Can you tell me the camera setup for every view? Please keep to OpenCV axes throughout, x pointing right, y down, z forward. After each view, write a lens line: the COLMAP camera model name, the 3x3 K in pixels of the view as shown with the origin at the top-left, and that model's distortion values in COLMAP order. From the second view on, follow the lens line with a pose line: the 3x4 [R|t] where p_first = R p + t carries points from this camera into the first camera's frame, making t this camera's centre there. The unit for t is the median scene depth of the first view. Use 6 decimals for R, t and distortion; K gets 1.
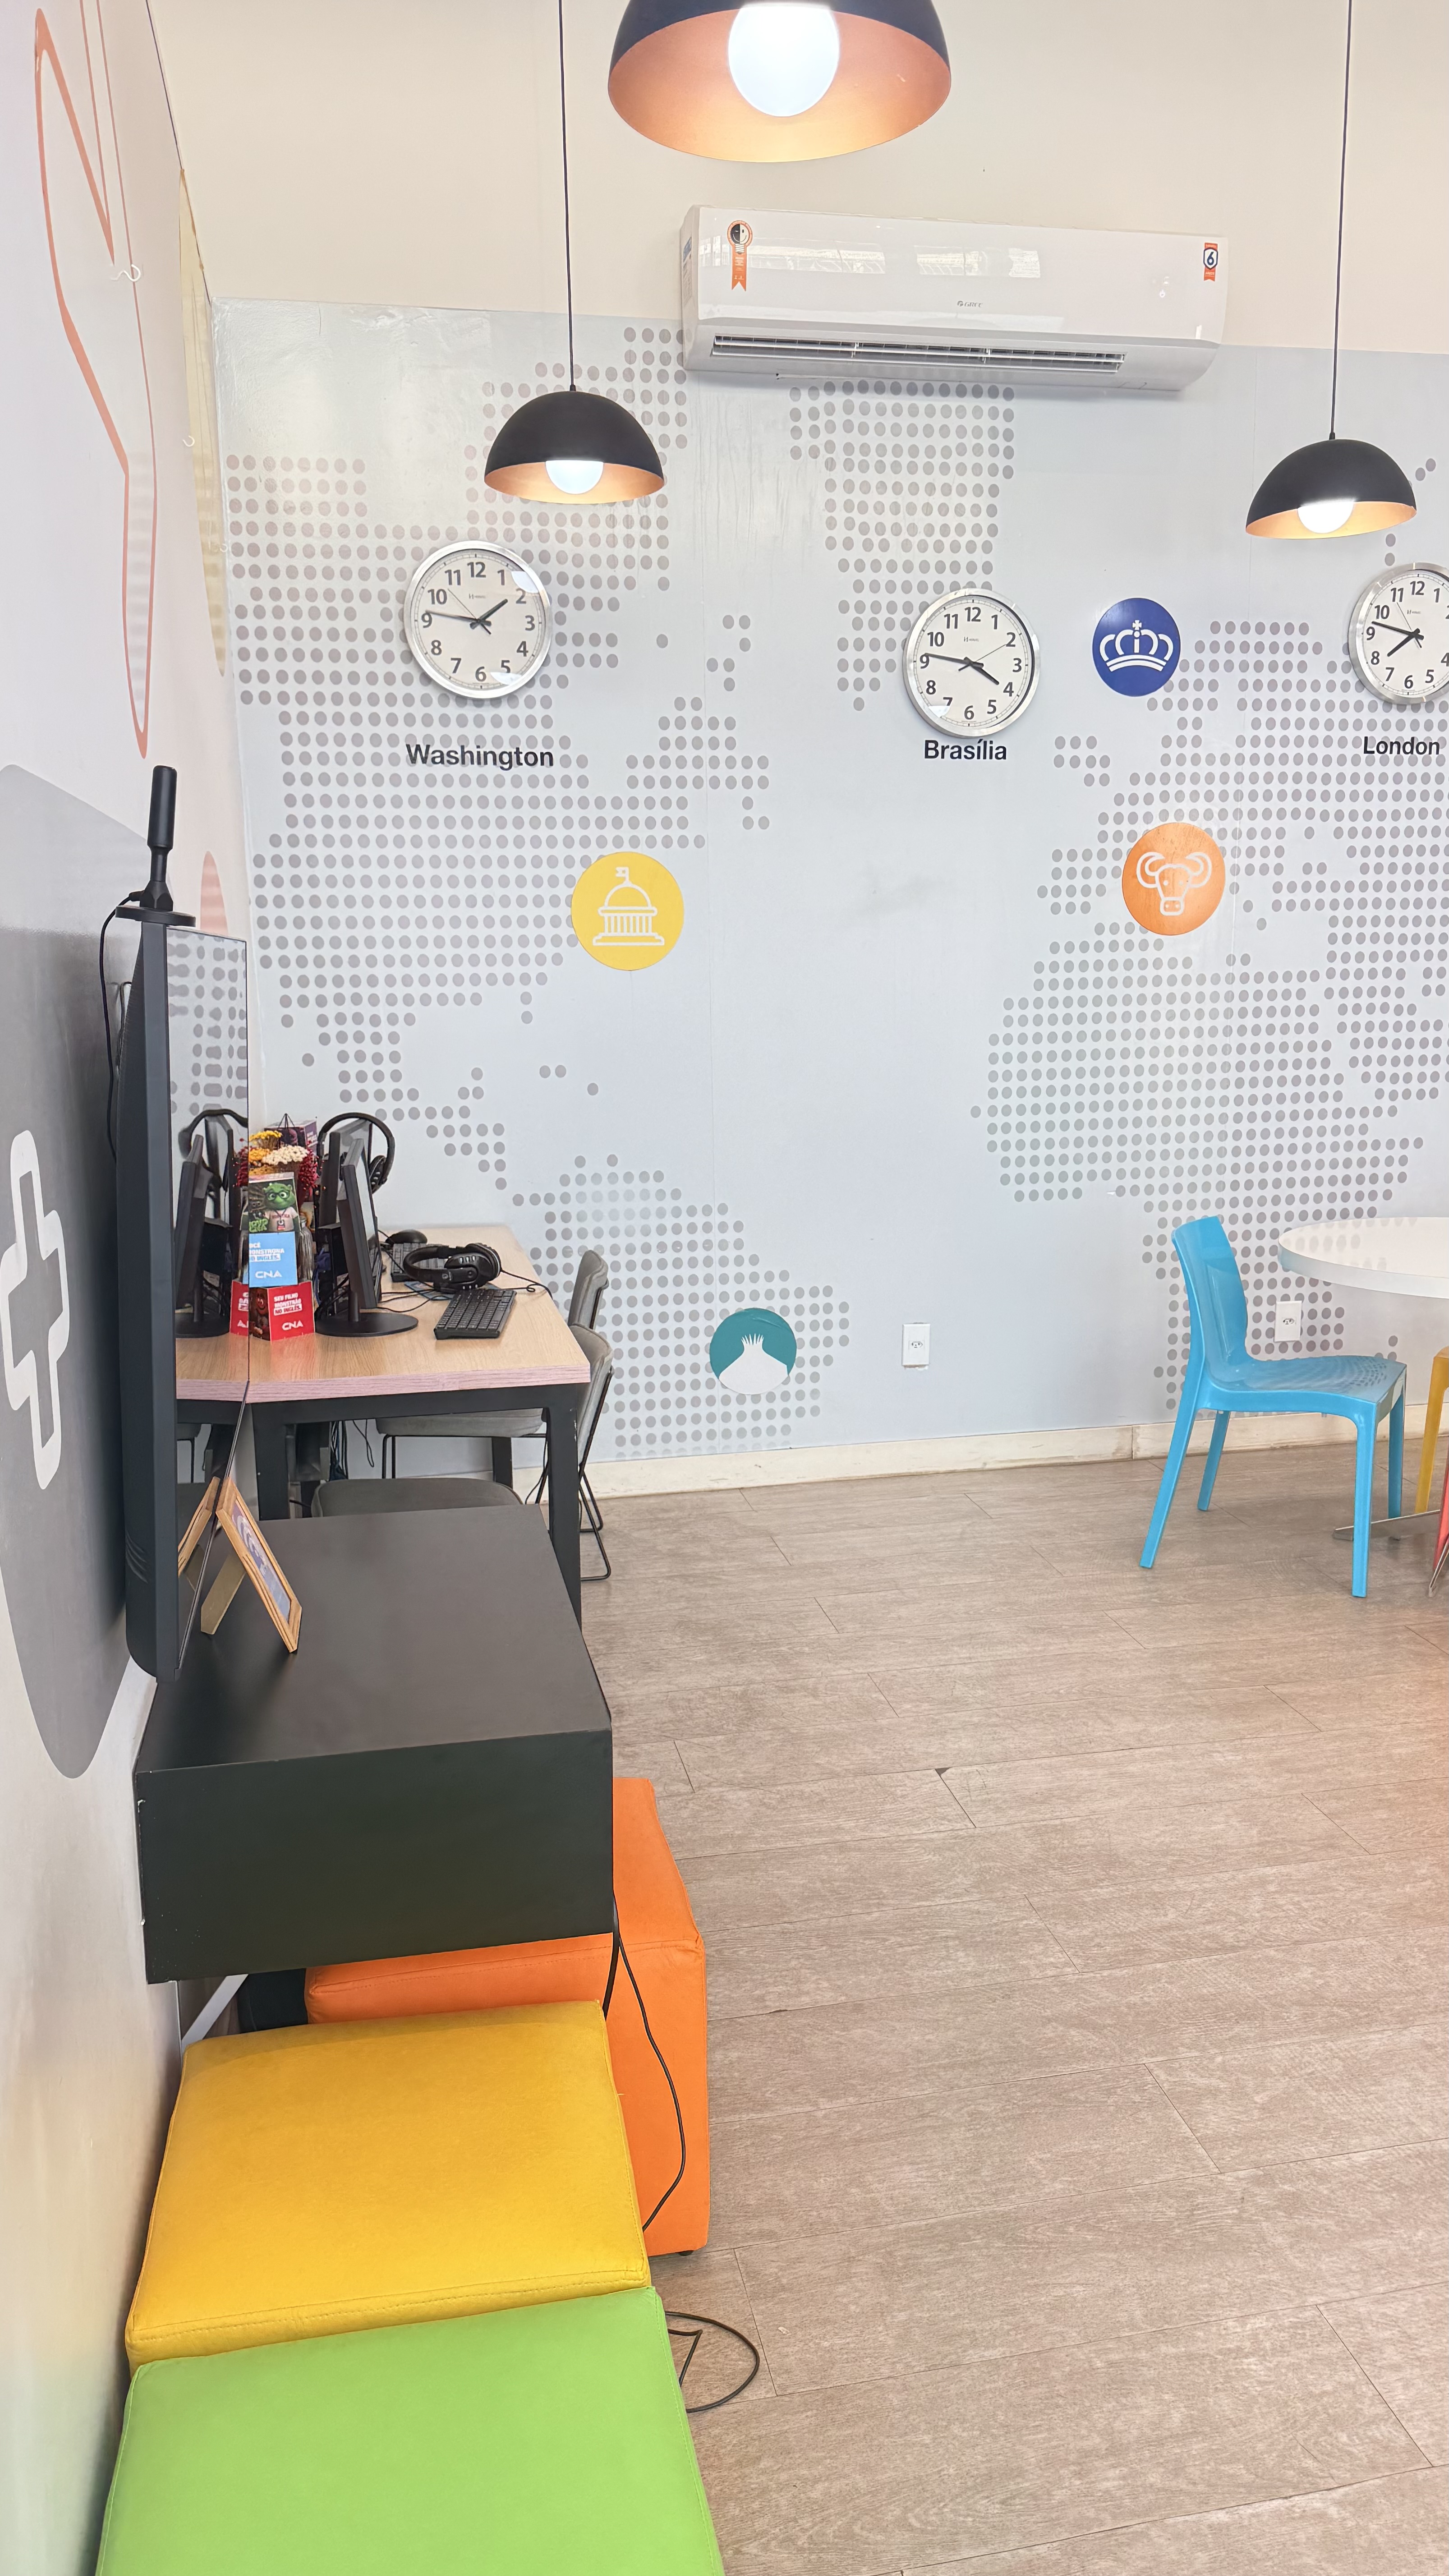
lens RADIAL K [[1778.1, 0, 784.5], [0, 1778.1, 1274.0], [0, 0, 1]] dist [0.236531, -0.516595]
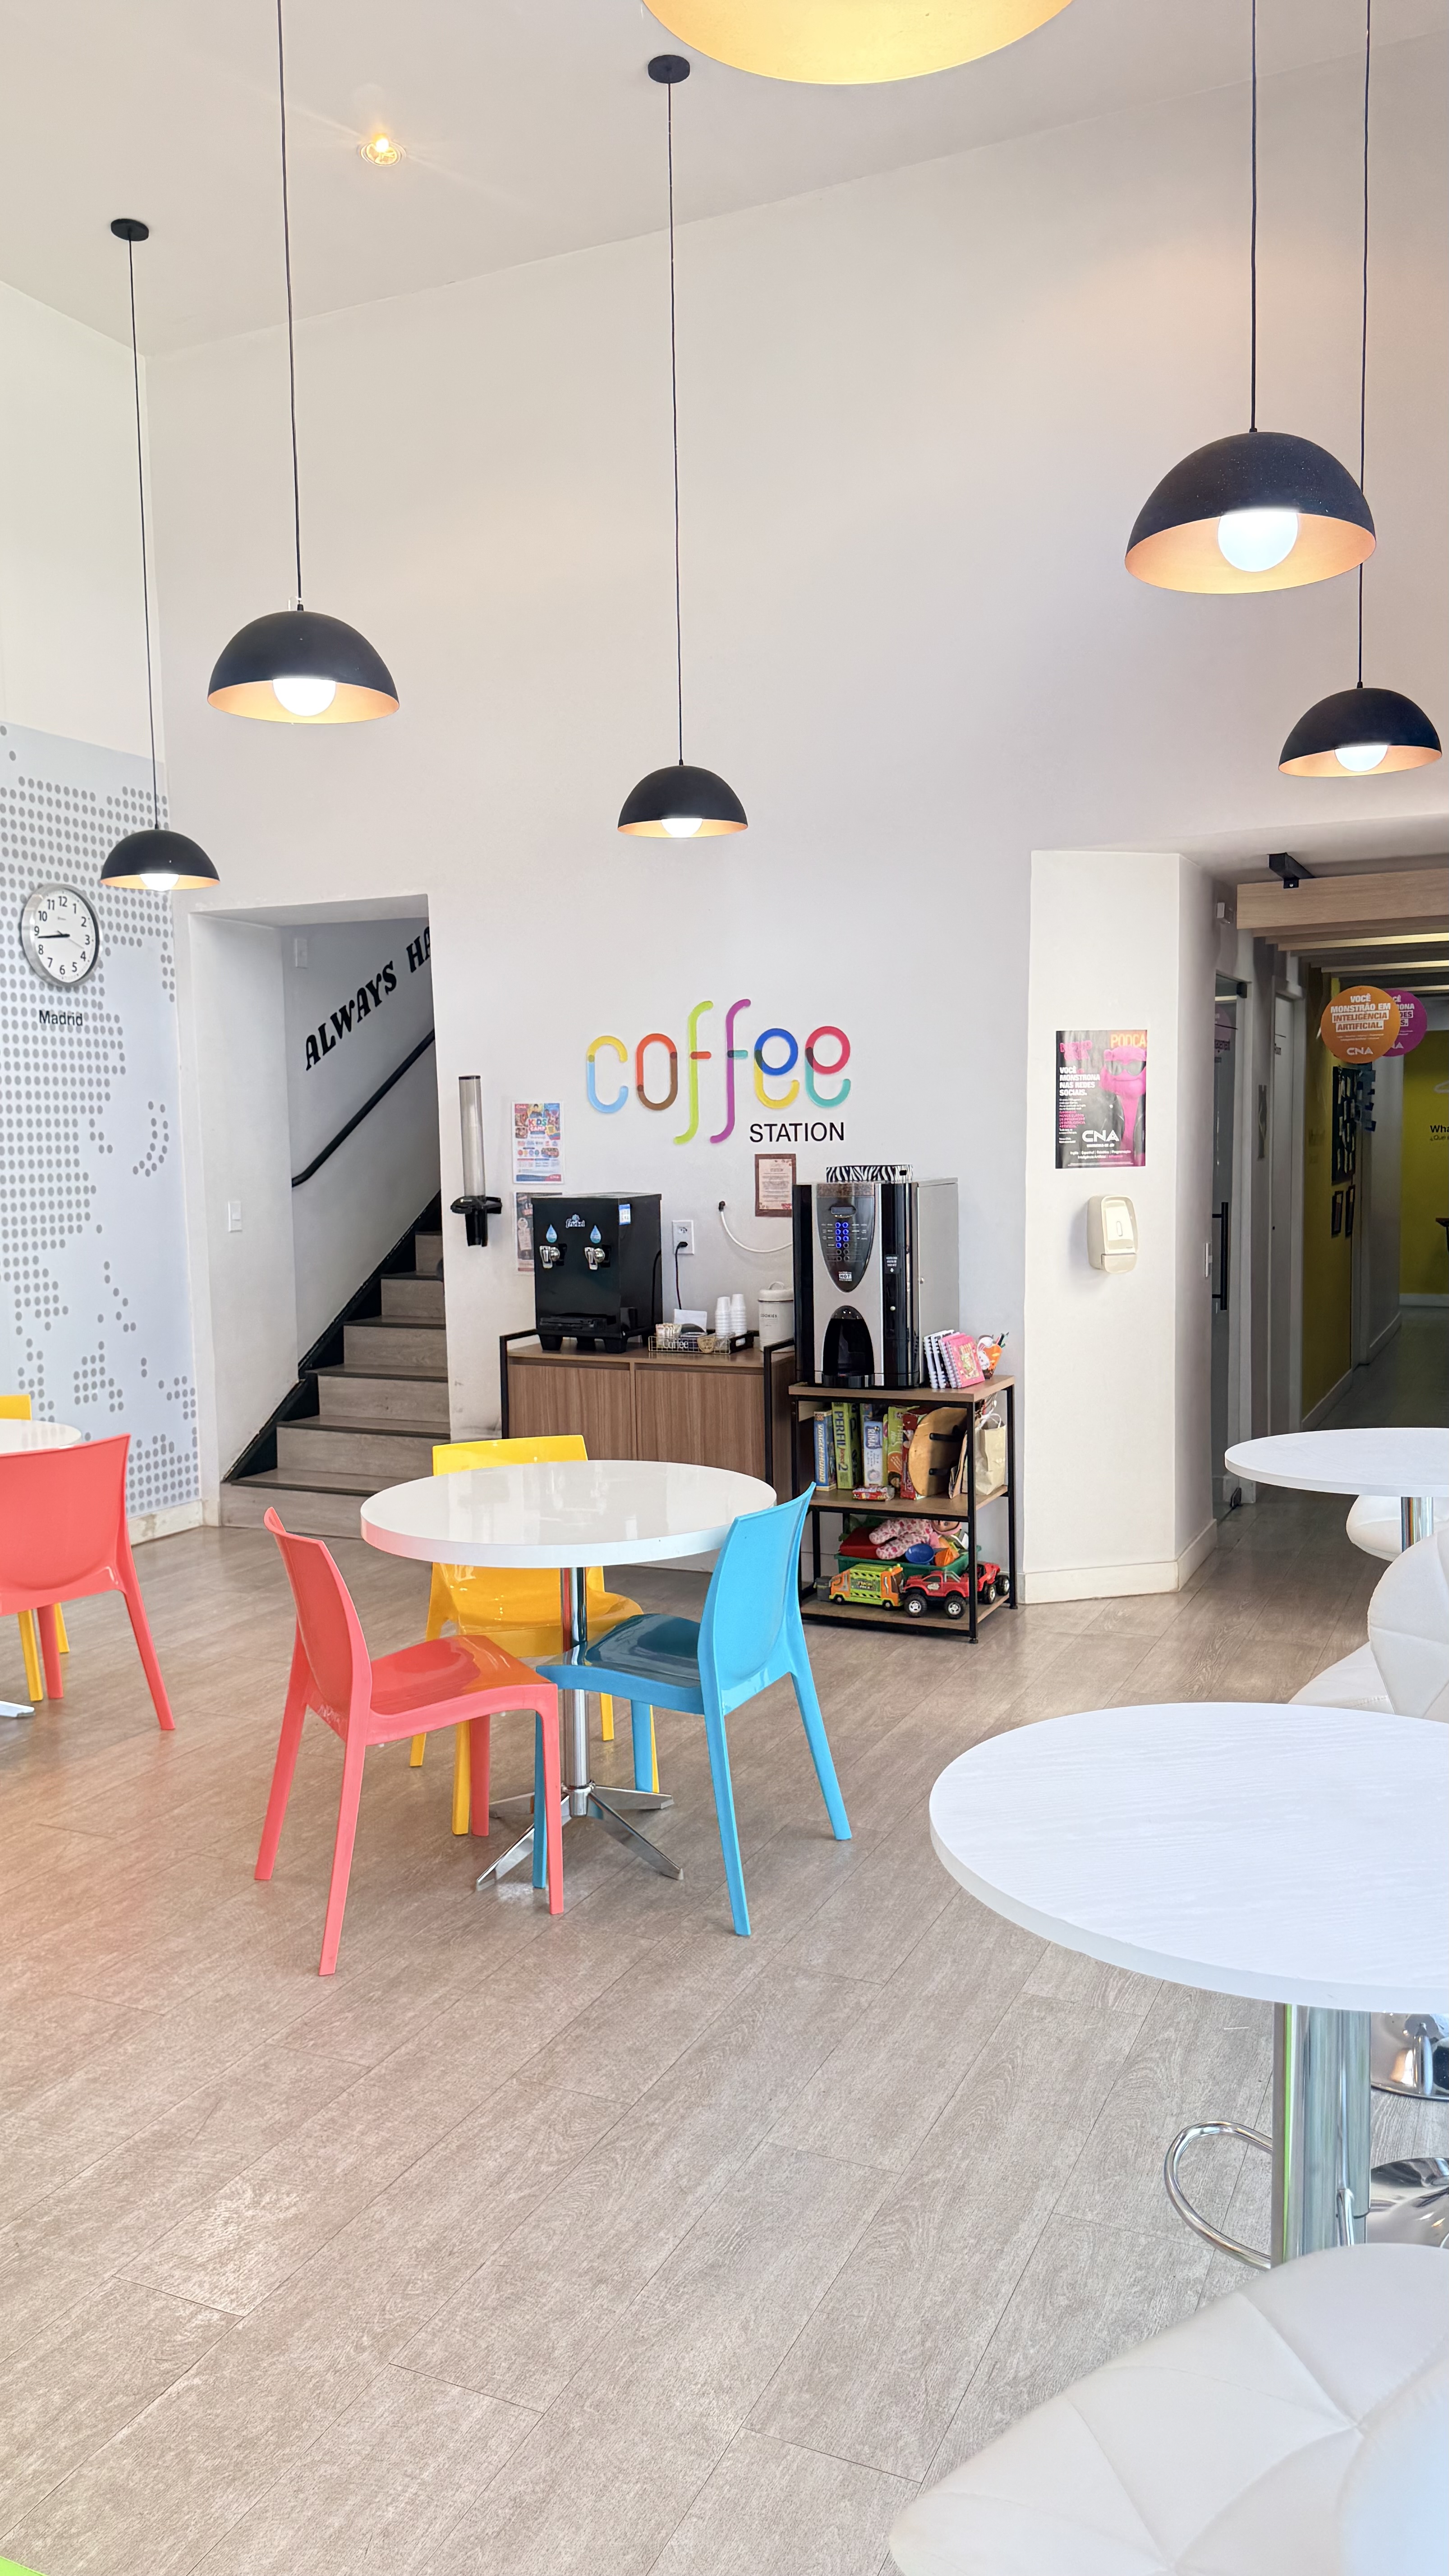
lens RADIAL K [[1804.0, 0, 735.0], [0, 1804.0, 1291.9], [0, 0, 1]] dist [0.120832, -0.160411]
pose [[0.577475, -0.077737, 0.812699, -1.096609], [0.177794, 0.983539, -0.032256, 0.083612], [-0.796813, 0.163120, 0.581791, -0.295550]]
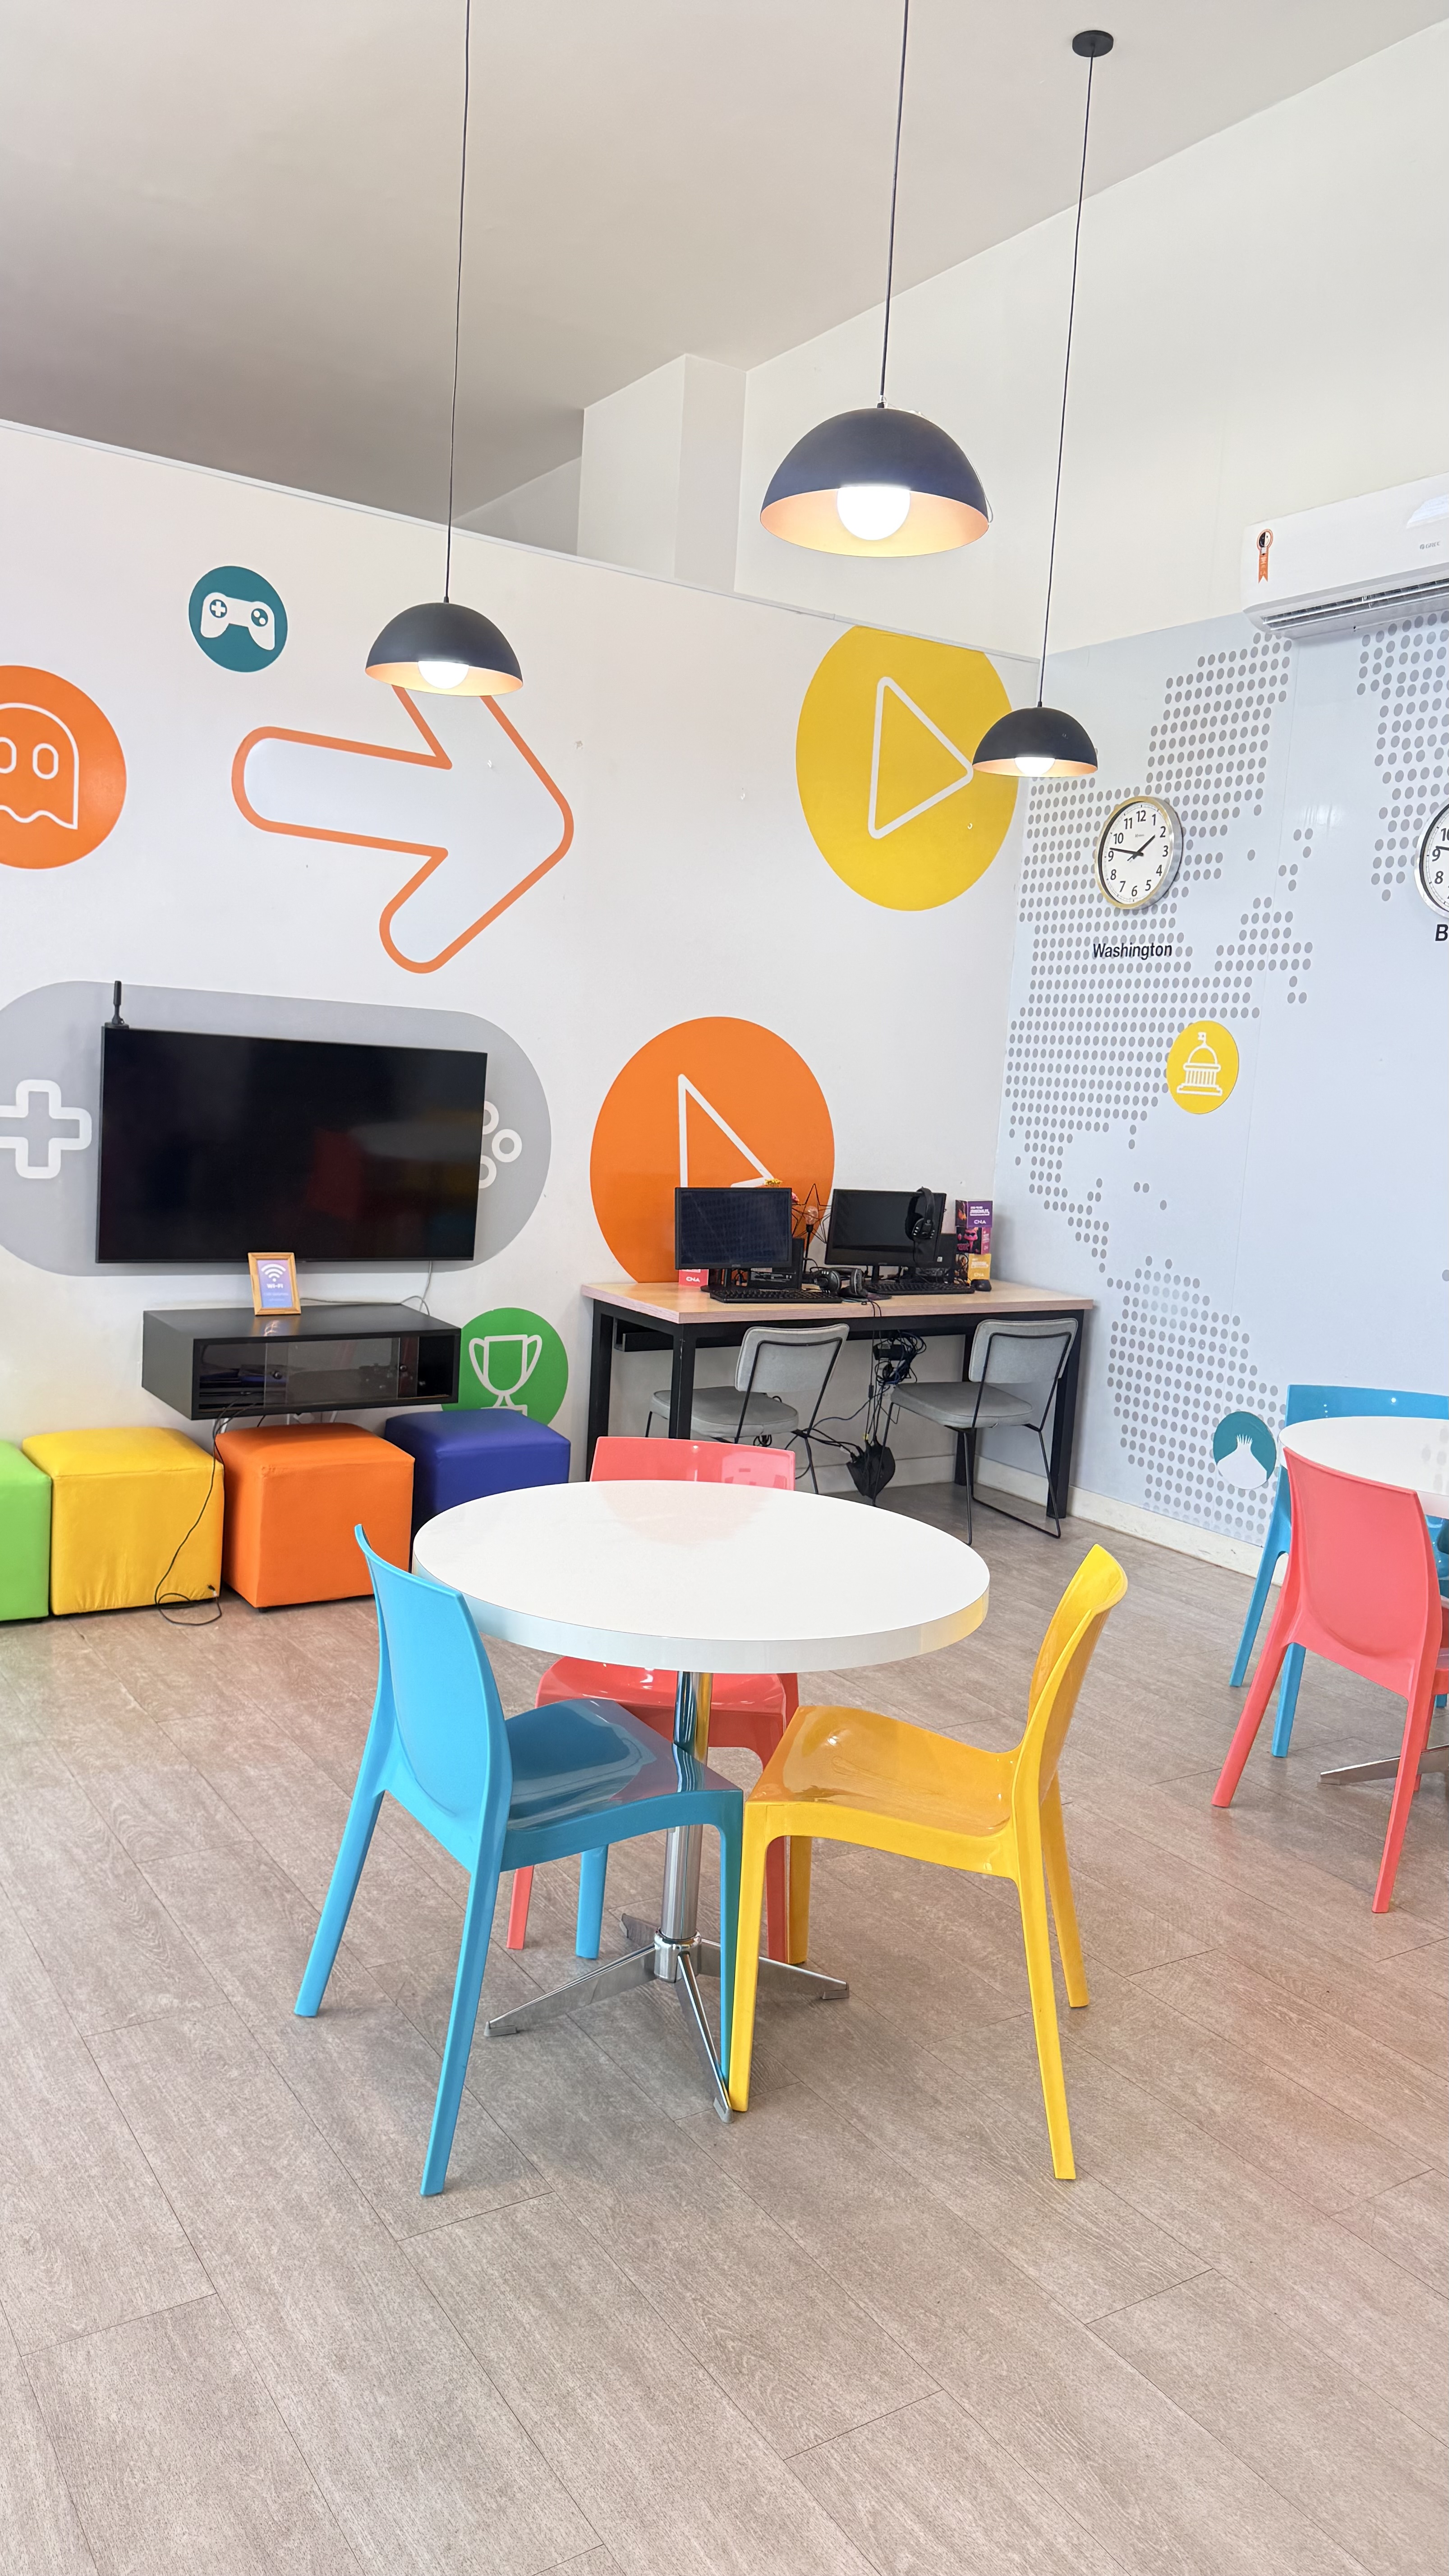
lens RADIAL K [[1804.0, 0, 735.0], [0, 1804.0, 1291.9], [0, 0, 1]] dist [0.120832, -0.160411]
pose [[0.387357, 0.156329, -0.908579, 0.961685], [-0.228025, 0.971144, 0.069879, -0.066458], [0.893285, 0.180111, 0.411827, 0.226203]]
